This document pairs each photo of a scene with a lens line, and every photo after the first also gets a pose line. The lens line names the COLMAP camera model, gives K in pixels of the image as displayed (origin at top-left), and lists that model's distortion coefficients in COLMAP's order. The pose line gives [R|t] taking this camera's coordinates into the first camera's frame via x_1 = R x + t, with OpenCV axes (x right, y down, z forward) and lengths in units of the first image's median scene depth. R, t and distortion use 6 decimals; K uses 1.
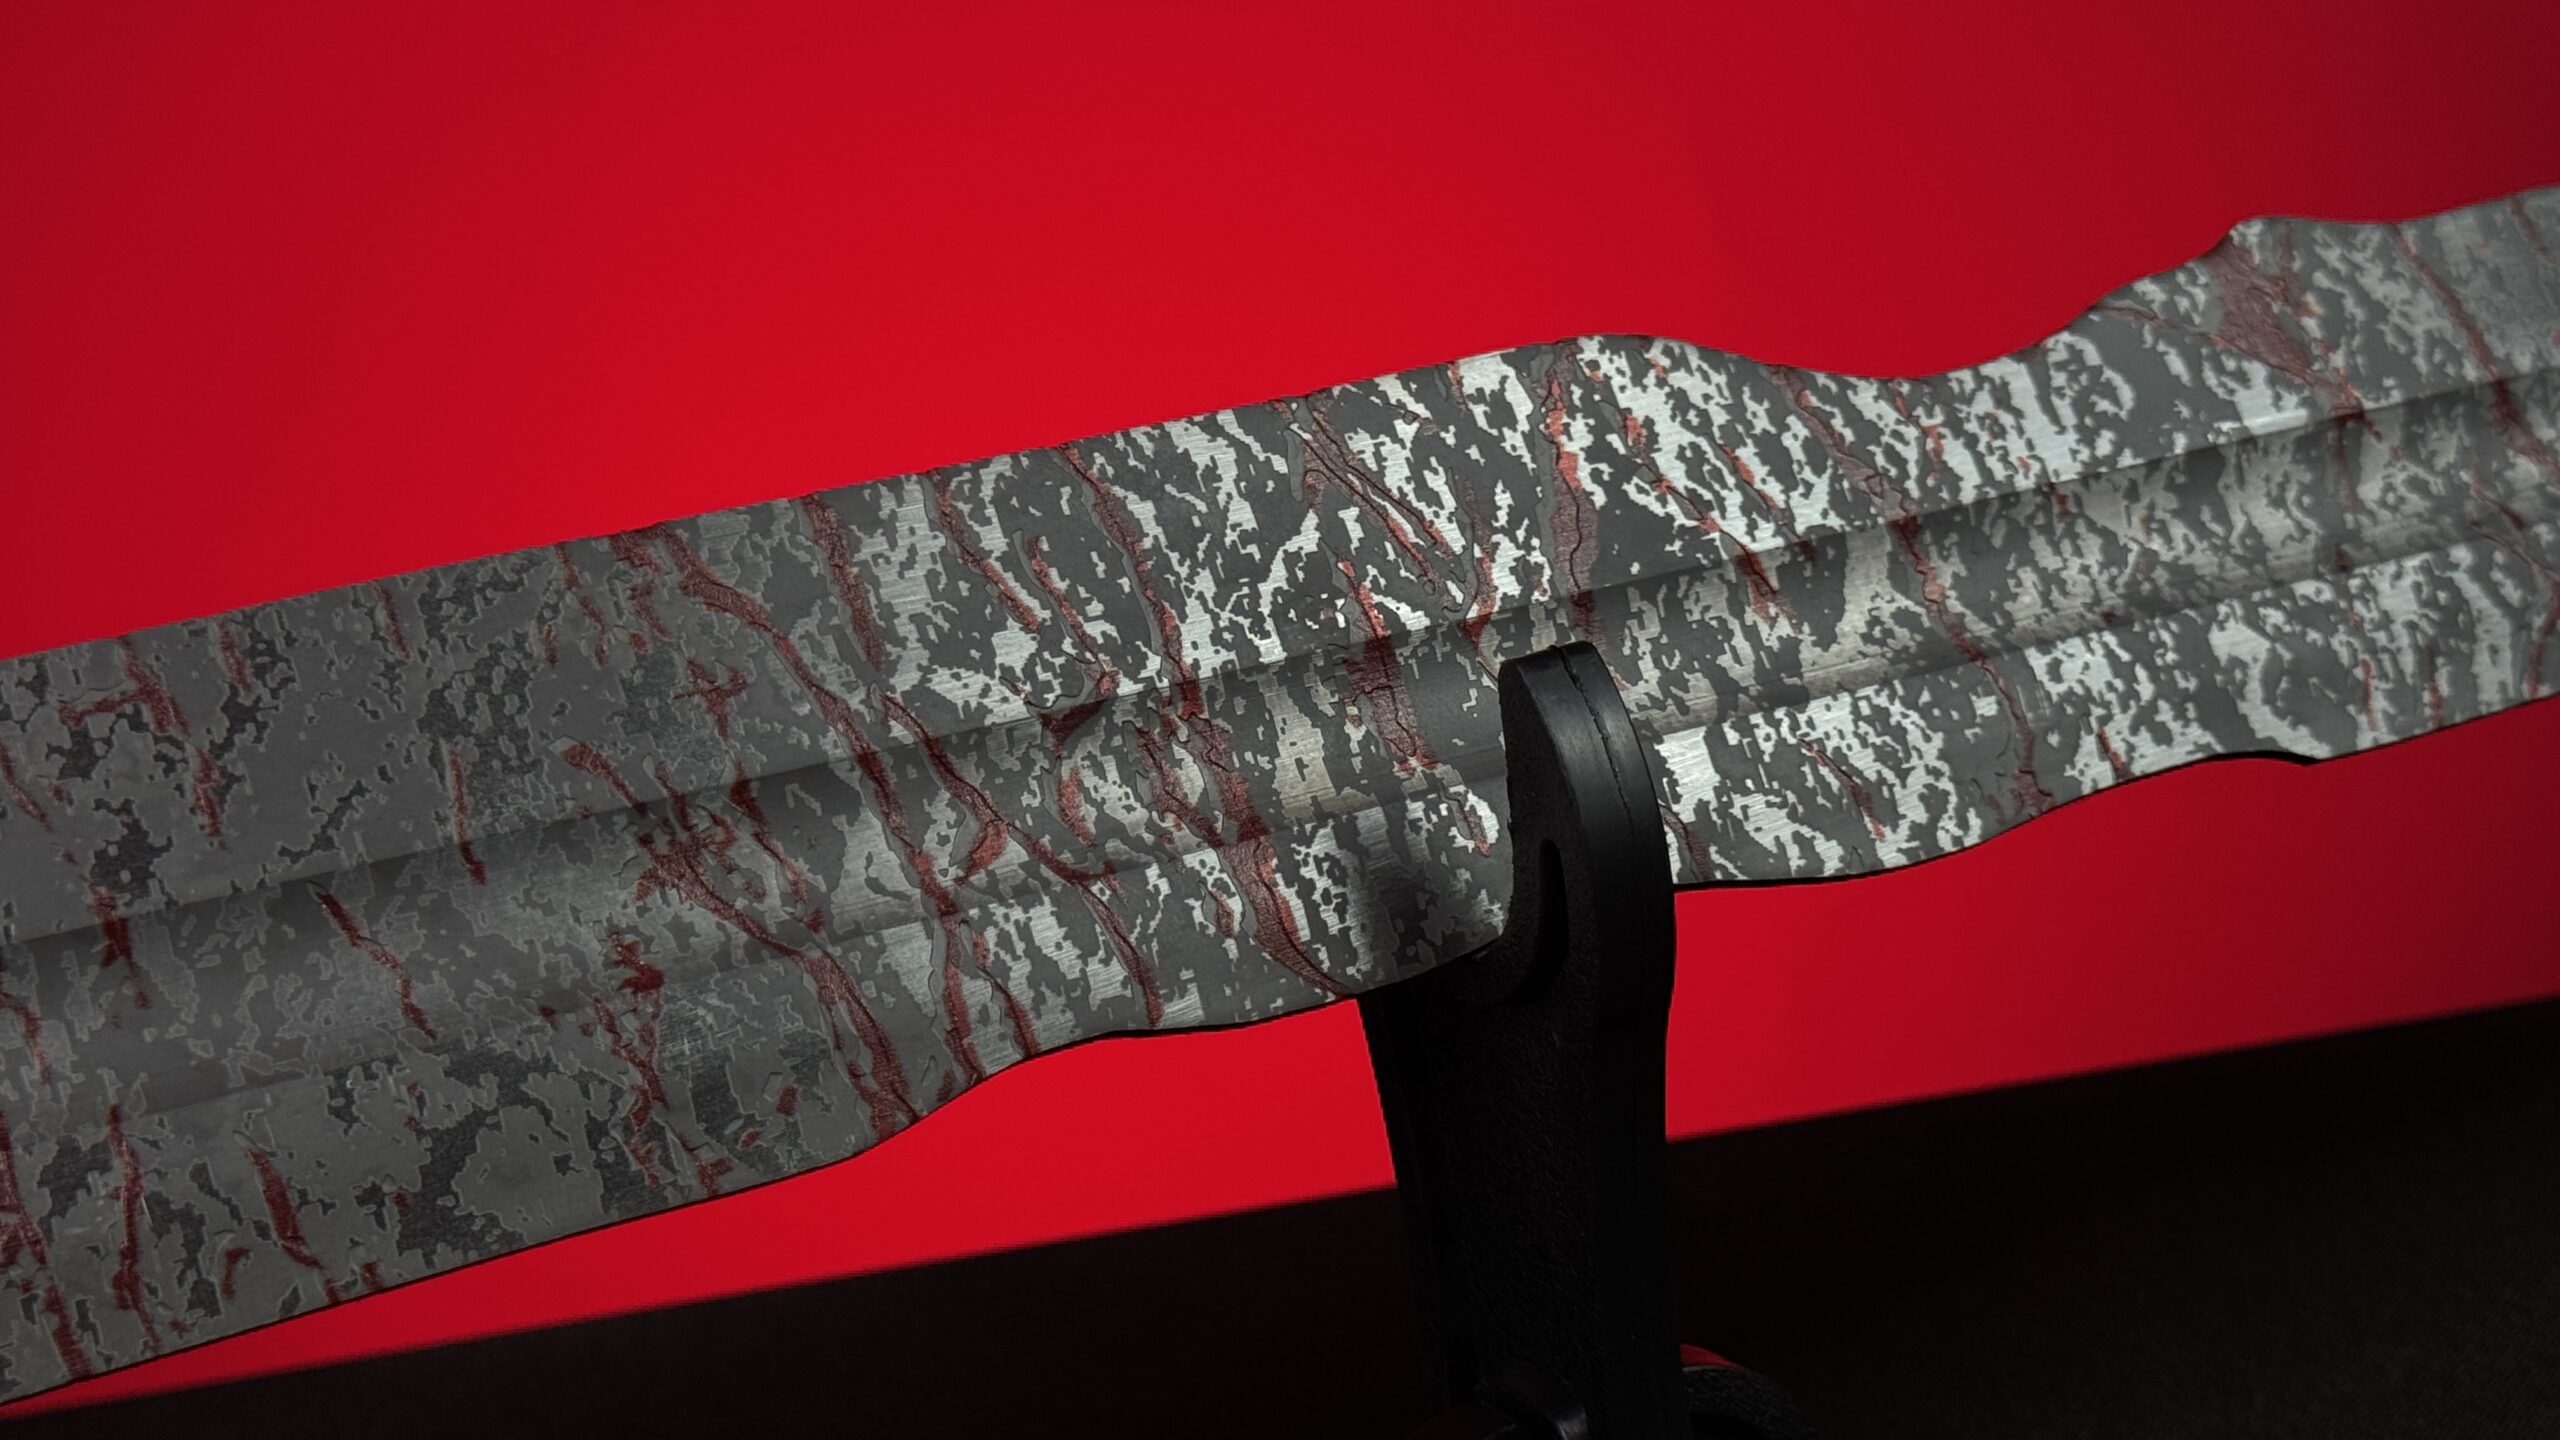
lens RADIAL K [[4090.5, 0, 1280.0], [0, 4090.5, 720.0], [0, 0, 1]] dist [0.138467, 0.030471]
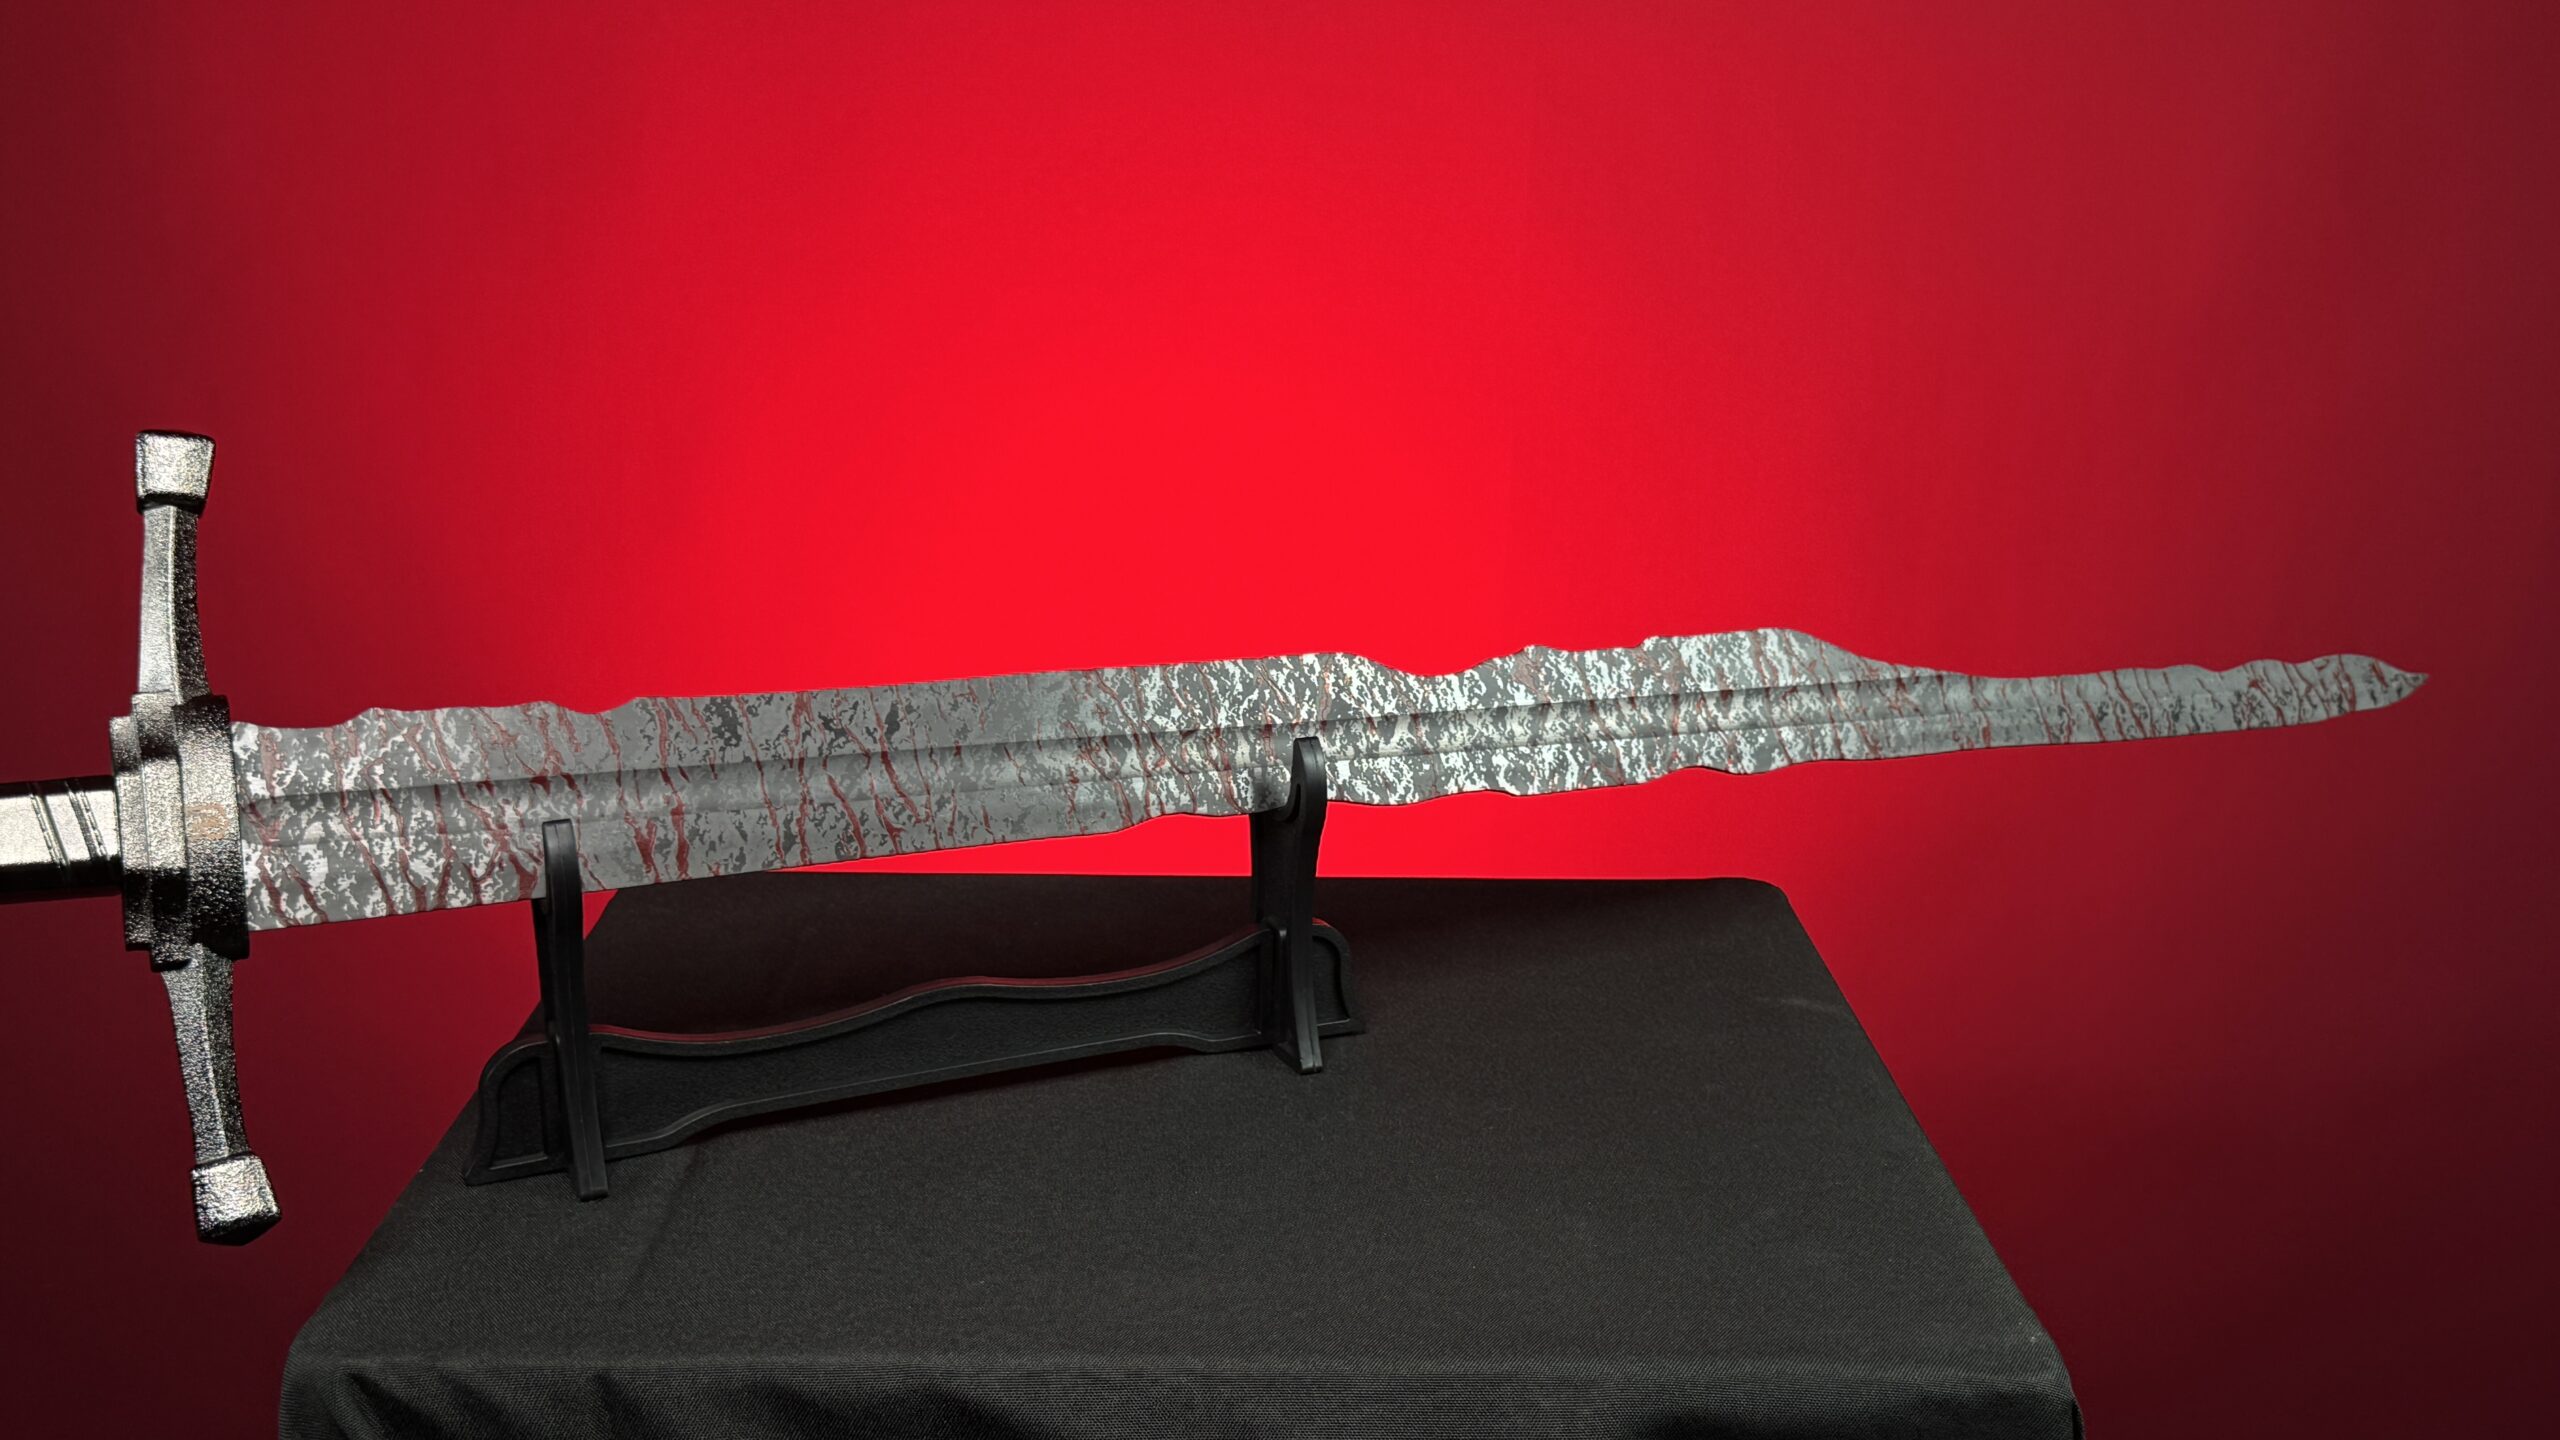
lens RADIAL K [[2796.3, 0, 1280.0], [0, 2796.3, 720.0], [0, 0, 1]] dist [0.162059, -0.025962]
pose [[0.985832, 0.167344, -0.011493, 0.063113], [-0.166941, 0.985513, 0.029921, -0.102849], [0.016334, -0.027578, 0.999486, -1.612566]]
